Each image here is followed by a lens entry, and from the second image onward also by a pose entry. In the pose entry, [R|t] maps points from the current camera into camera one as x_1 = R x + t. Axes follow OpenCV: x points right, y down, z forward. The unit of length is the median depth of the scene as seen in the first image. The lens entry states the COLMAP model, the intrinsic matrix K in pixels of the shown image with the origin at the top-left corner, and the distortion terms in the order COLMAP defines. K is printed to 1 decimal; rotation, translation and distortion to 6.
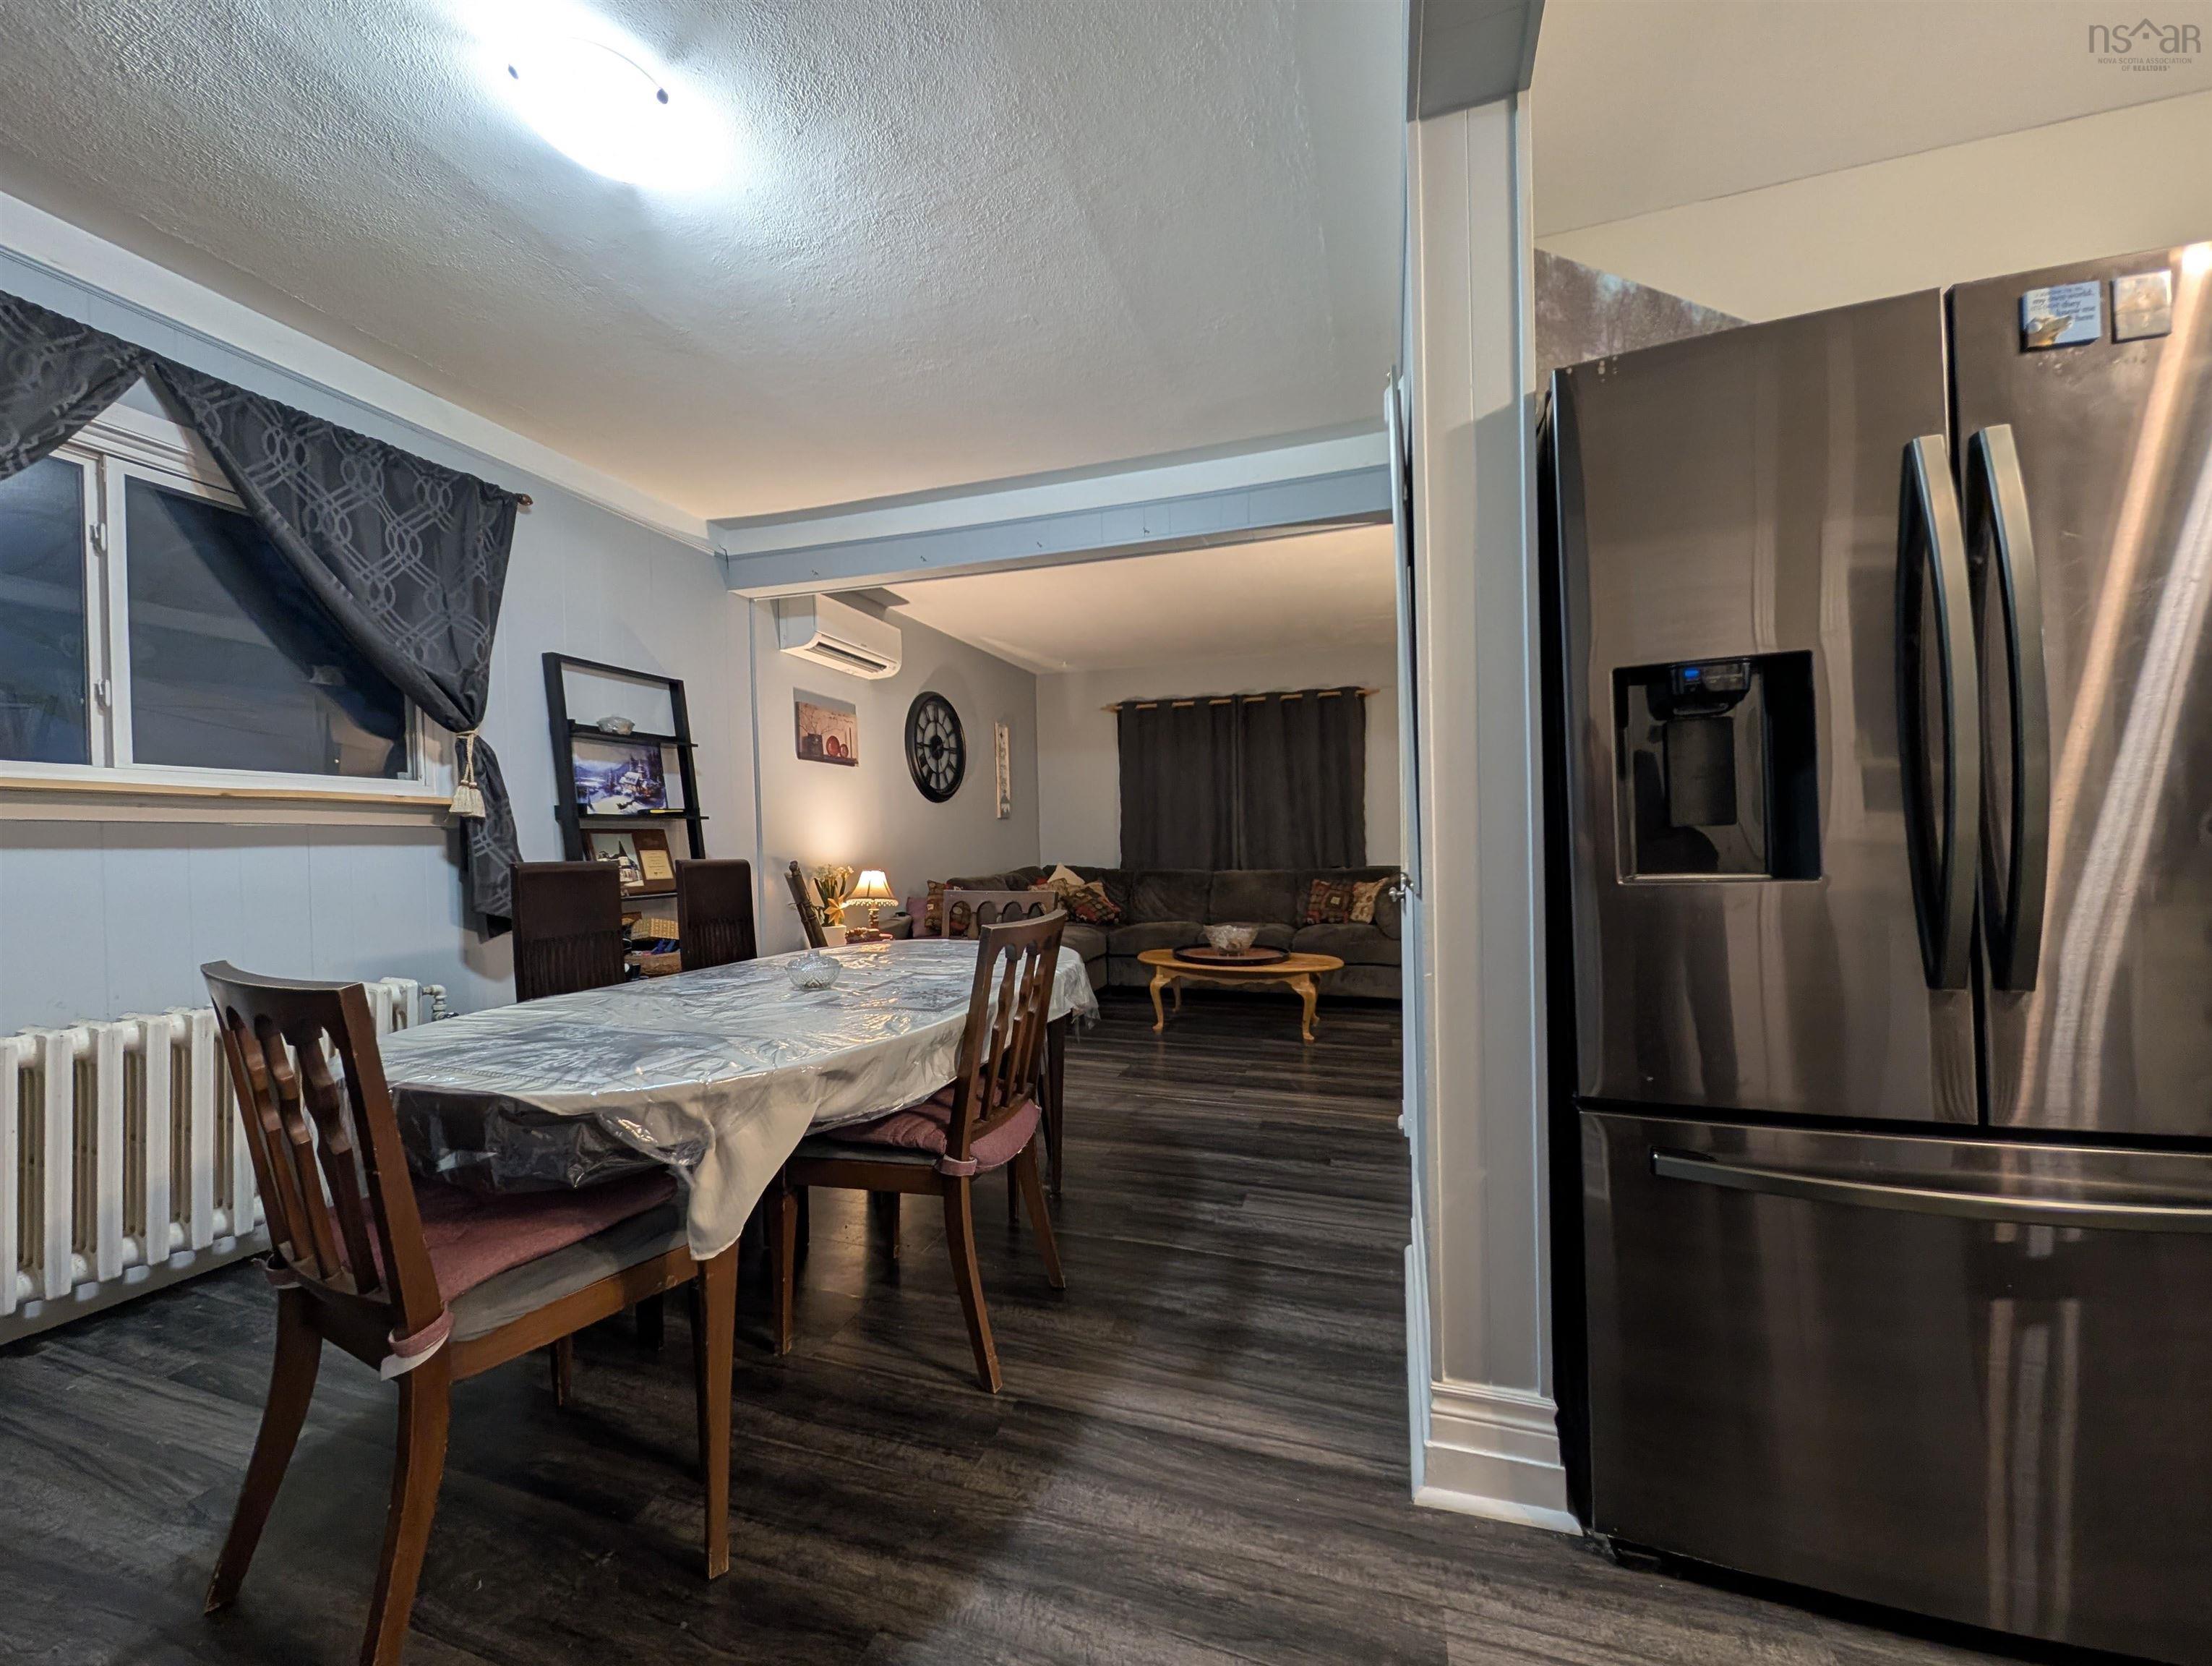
lens RADIAL K [[849.1, 0, 1099.9], [0, 849.1, 829.4], [0, 0, 1]] dist [0.001346, 0.000101]
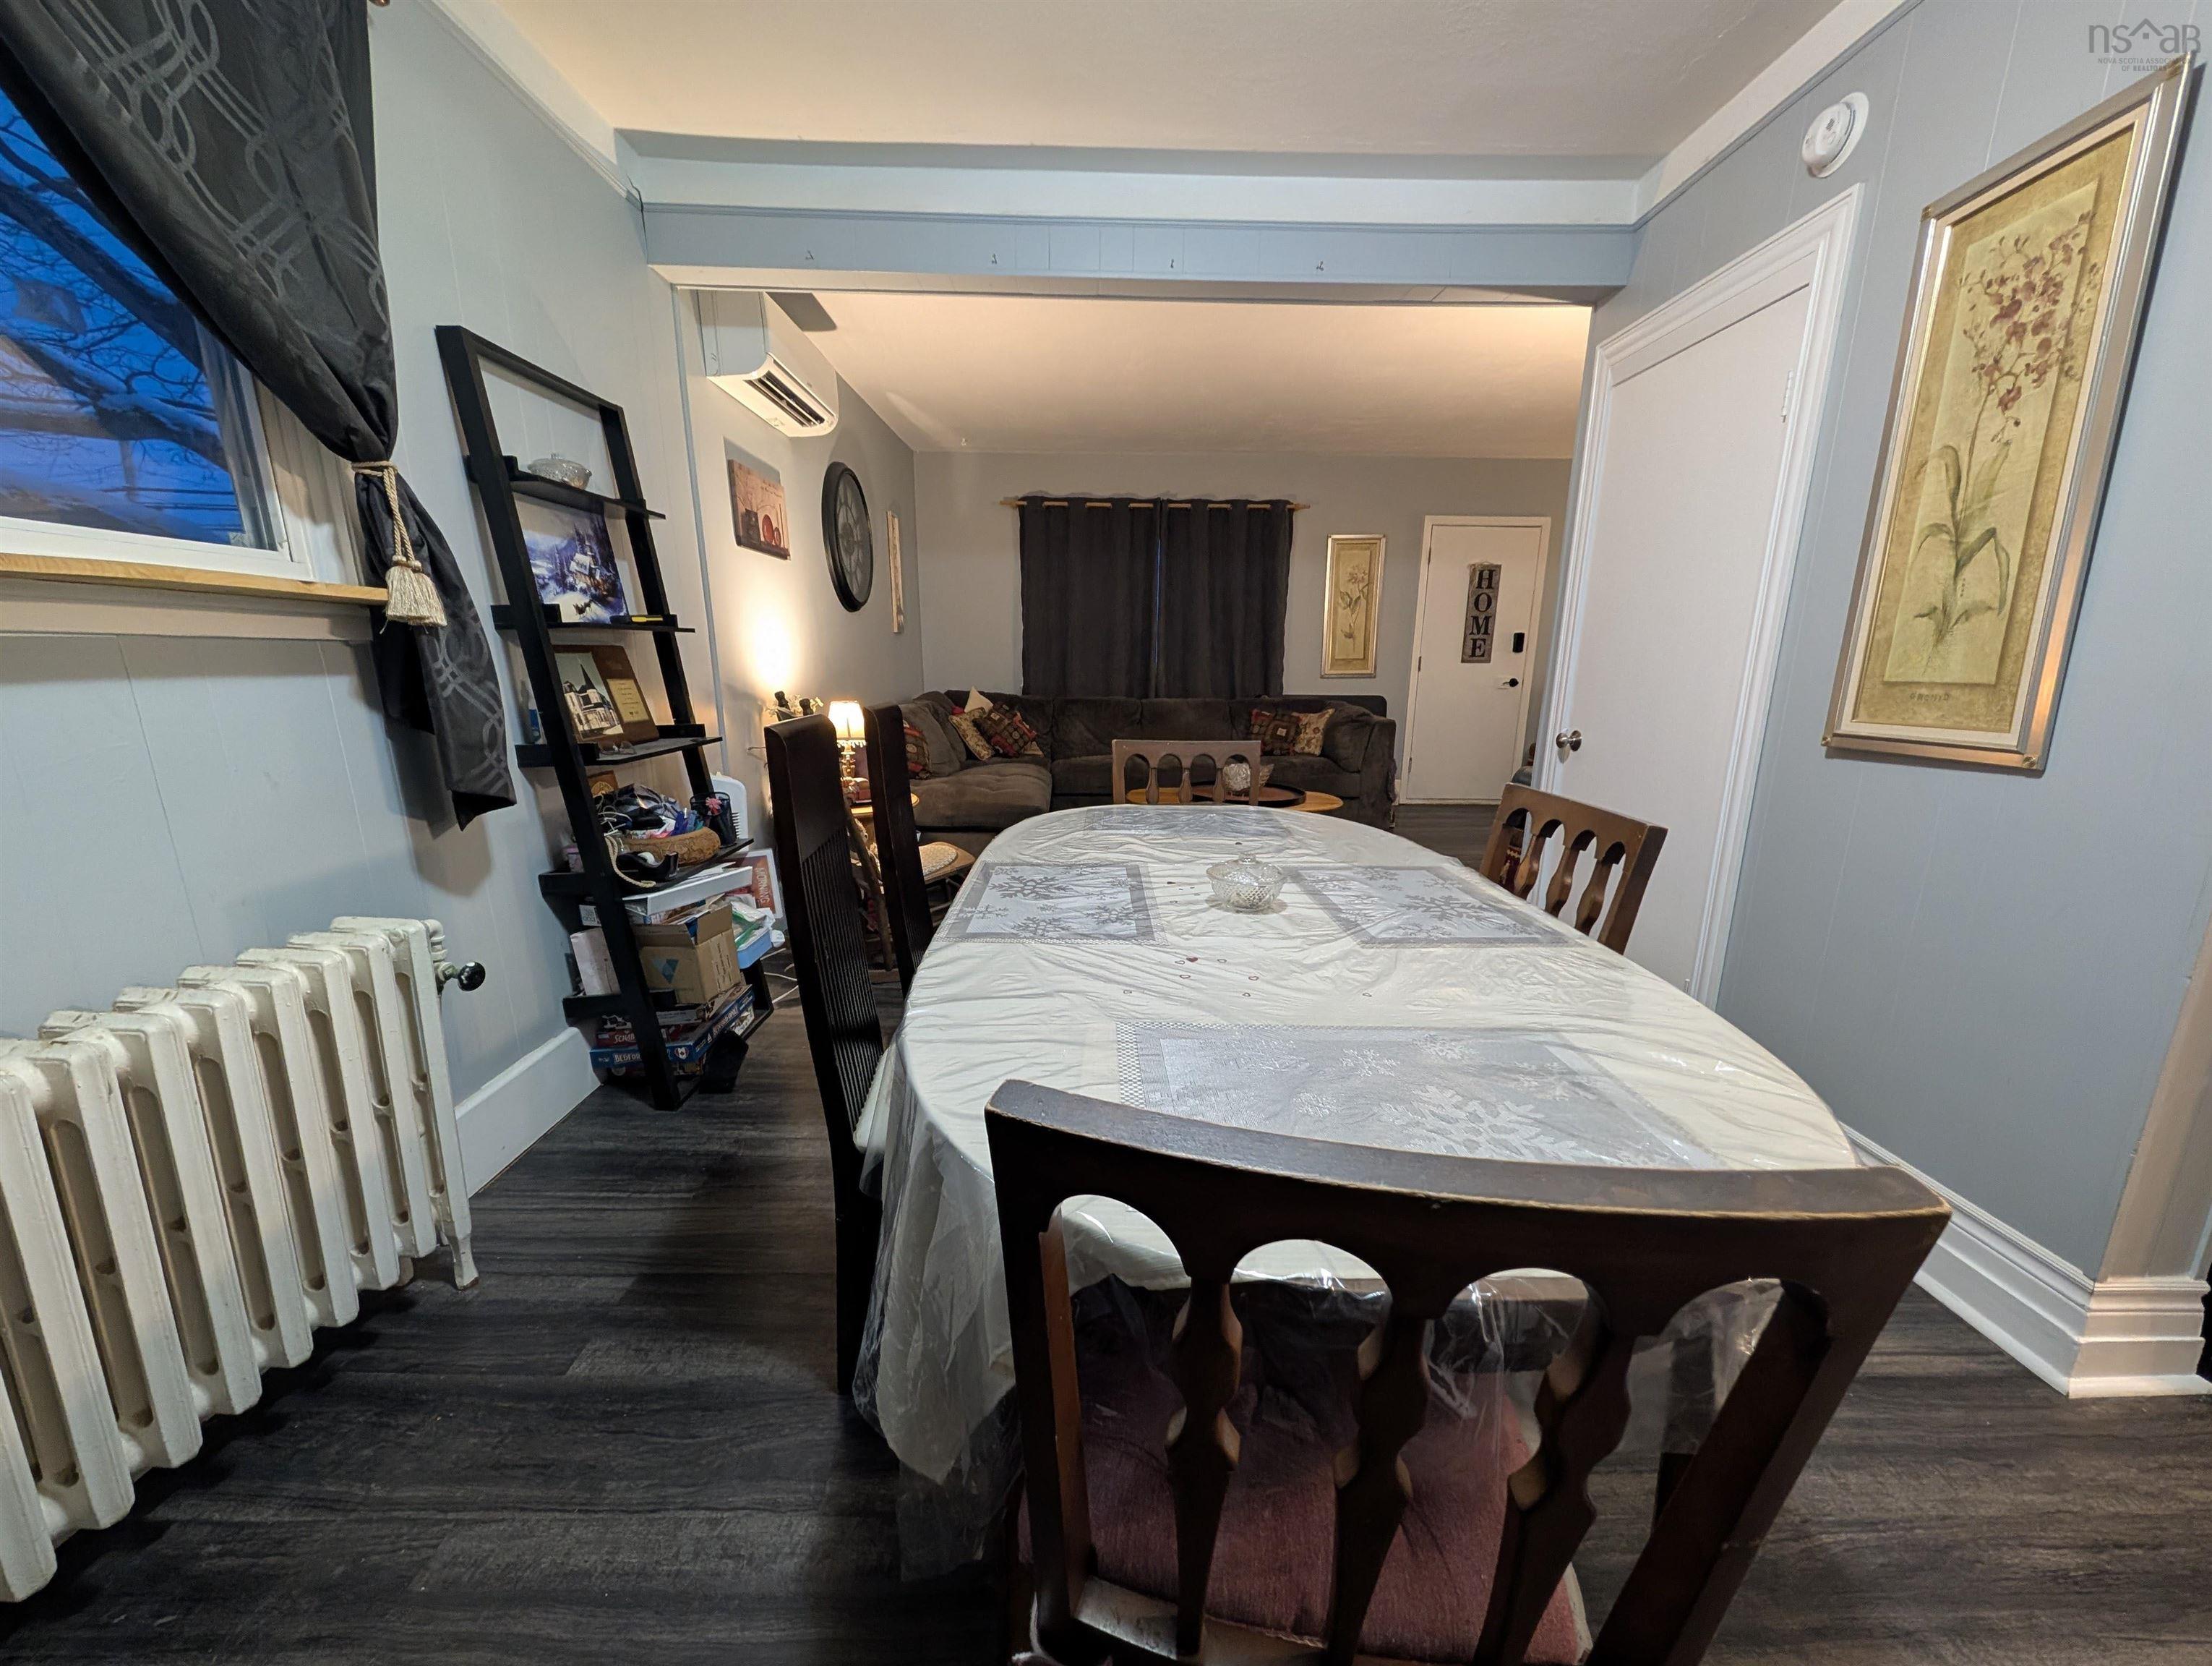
lens RADIAL K [[849.1, 0, 1100.5], [0, 849.1, 835.0], [0, 0, 1]] dist [0.001346, 0.000101]
pose [[0.945967, -0.045793, 0.321013, -0.390198], [-0.026266, 0.975904, 0.216614, -0.009893], [-0.323198, -0.213341, 0.921970, 0.237354]]
